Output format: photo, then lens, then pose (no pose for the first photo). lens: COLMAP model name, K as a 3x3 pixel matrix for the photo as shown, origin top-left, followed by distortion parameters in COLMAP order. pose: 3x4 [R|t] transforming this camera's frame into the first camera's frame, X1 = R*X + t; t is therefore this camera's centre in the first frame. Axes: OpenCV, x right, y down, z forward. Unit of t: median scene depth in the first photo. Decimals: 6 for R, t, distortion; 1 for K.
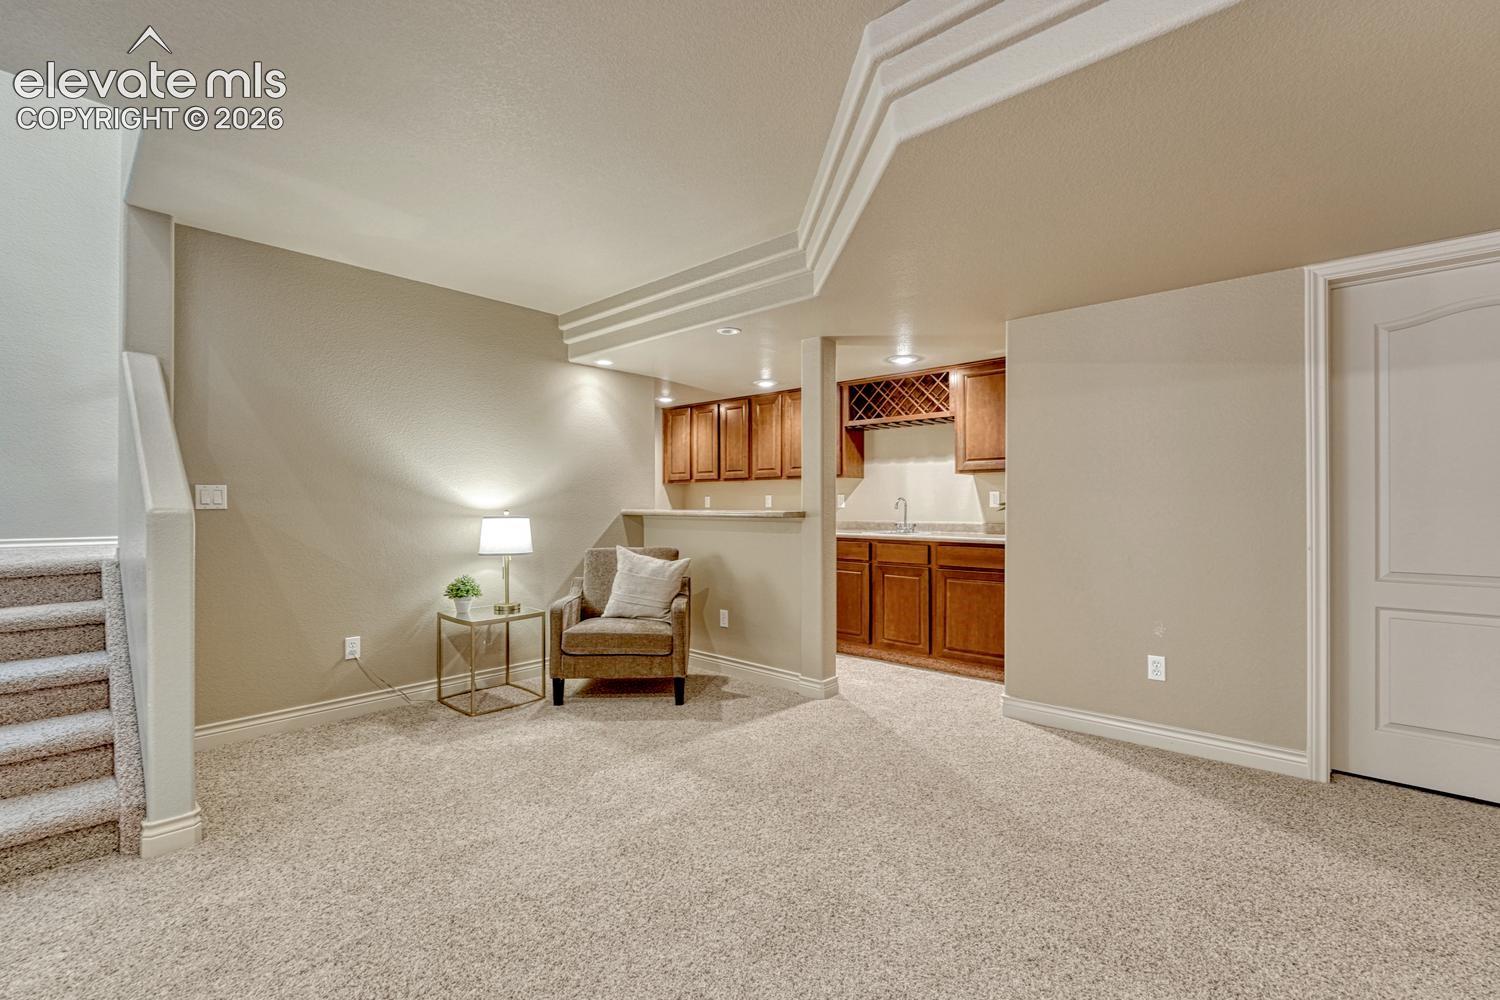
lens RADIAL K [[633.7, 0, 749.9], [0, 633.7, 501.1], [0, 0, 1]] dist [-0.012265, 0.000230]
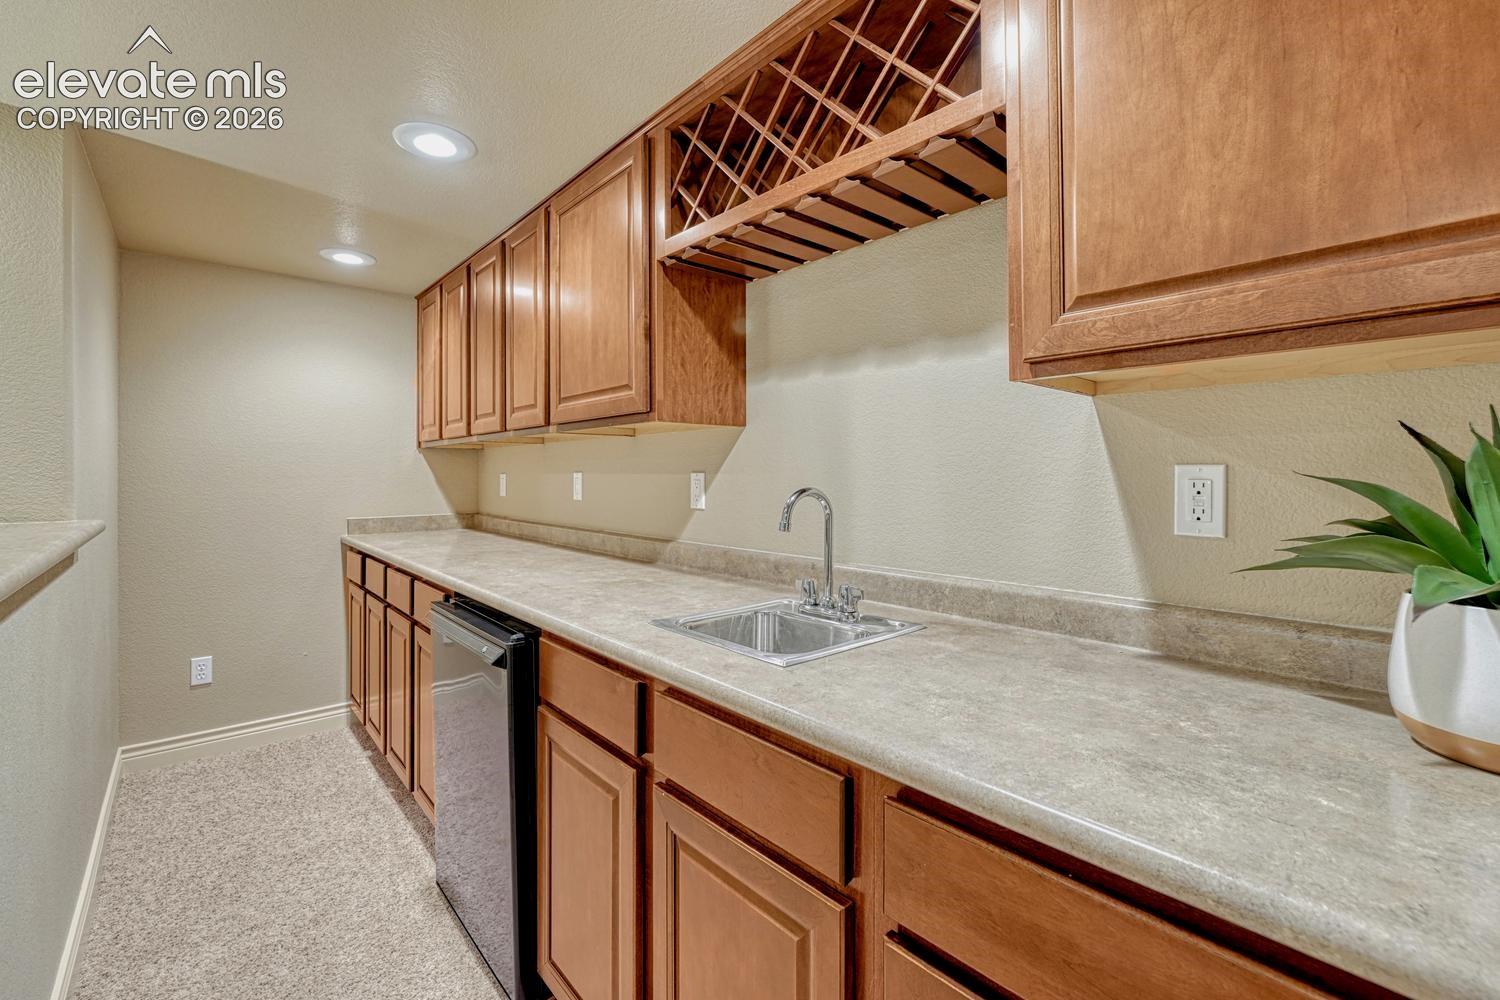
lens RADIAL K [[633.7, 0, 757.7], [0, 633.7, 466.8], [0, 0, 1]] dist [-0.012265, 0.000230]
pose [[0.995692, -0.000216, -0.092726, 0.231433], [-0.000613, 0.999960, -0.008918, -0.011102], [0.092724, 0.008936, 0.995652, 0.697079]]
